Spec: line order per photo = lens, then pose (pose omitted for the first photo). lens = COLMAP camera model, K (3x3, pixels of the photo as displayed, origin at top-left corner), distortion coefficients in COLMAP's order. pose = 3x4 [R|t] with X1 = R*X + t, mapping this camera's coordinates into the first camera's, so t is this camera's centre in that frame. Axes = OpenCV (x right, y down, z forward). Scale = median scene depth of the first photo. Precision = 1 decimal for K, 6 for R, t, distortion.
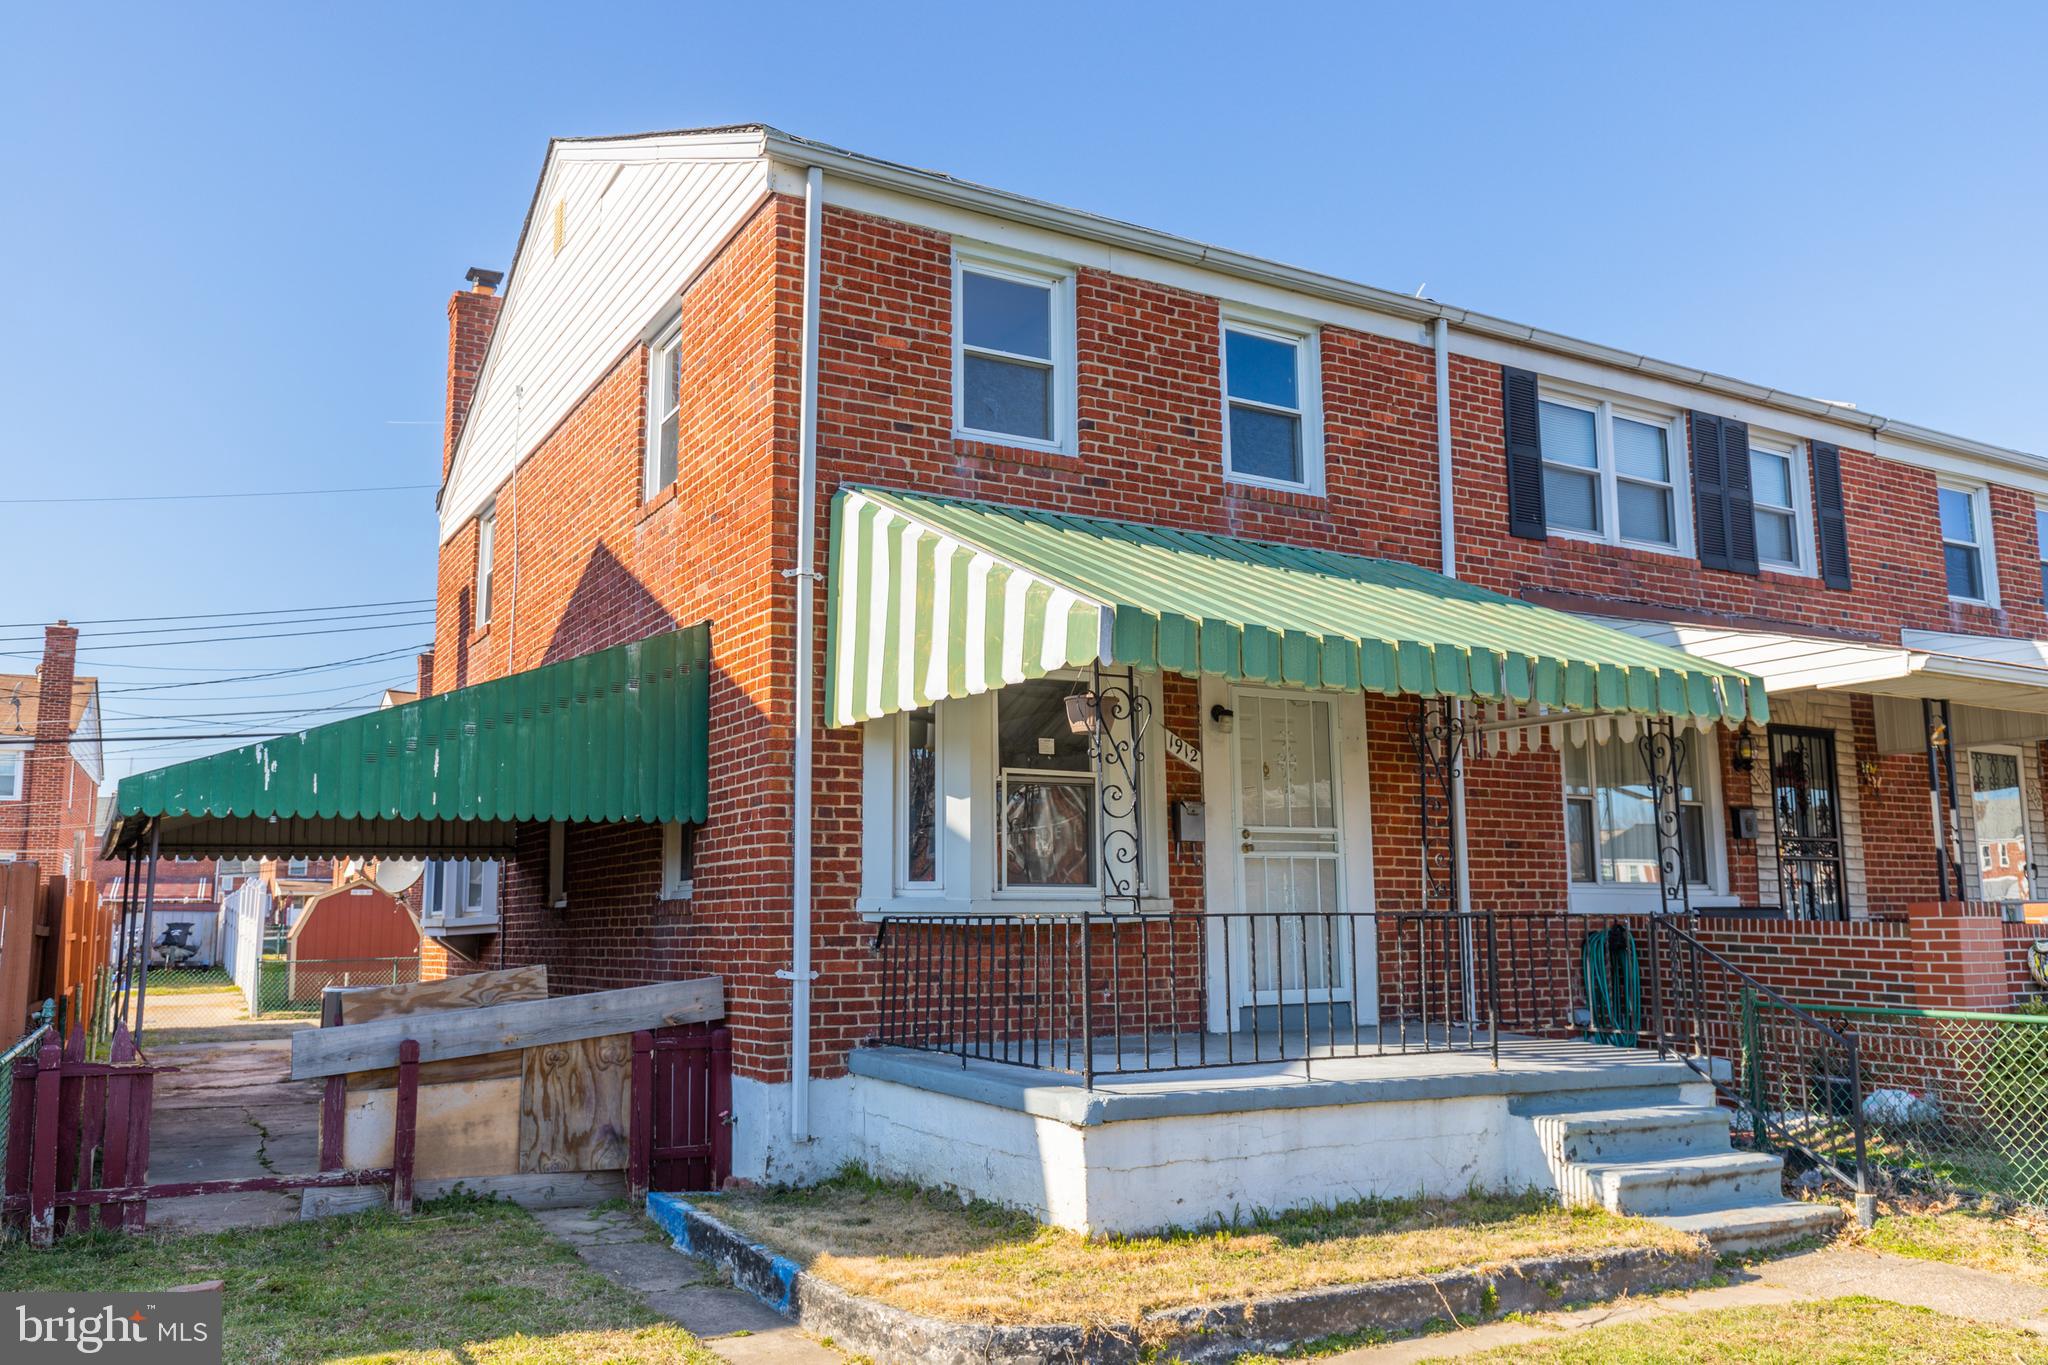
lens RADIAL K [[1616.2, 0, 1066.7], [0, 1616.2, 676.2], [0, 0, 1]] dist [0.005587, -0.007896]
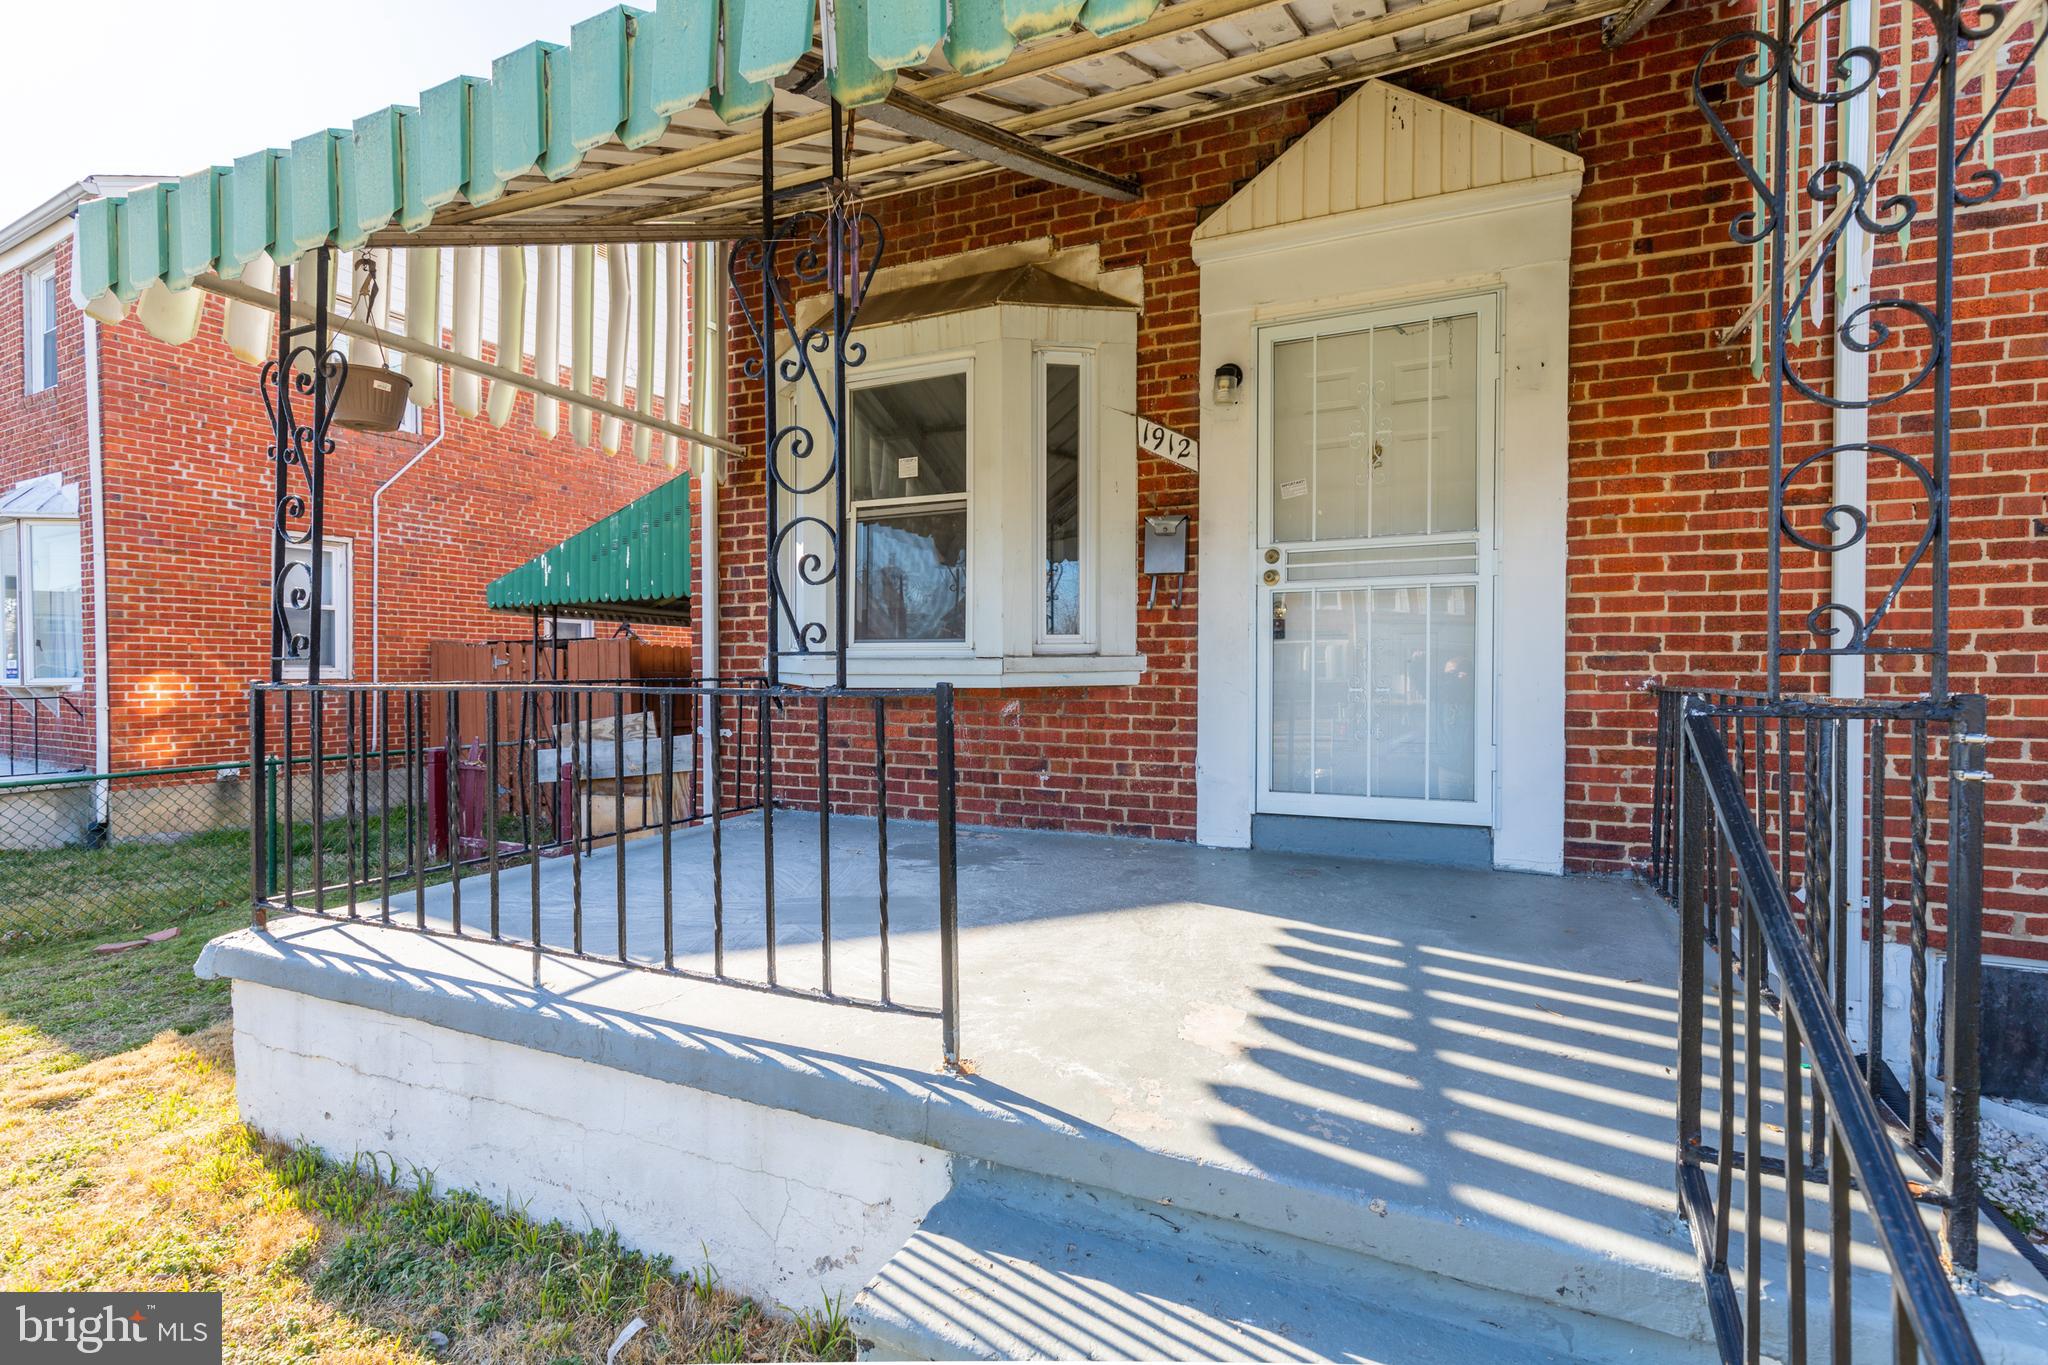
lens RADIAL K [[921.9, 0, 1025.5], [0, 921.9, 693.7], [0, 0, 1]] dist [0.008659, -0.002507]
pose [[0.580682, 0.025484, -0.813732, 0.369103], [0.116580, 0.986607, 0.114090, 0.101502], [0.805740, -0.161115, 0.569934, 0.720130]]
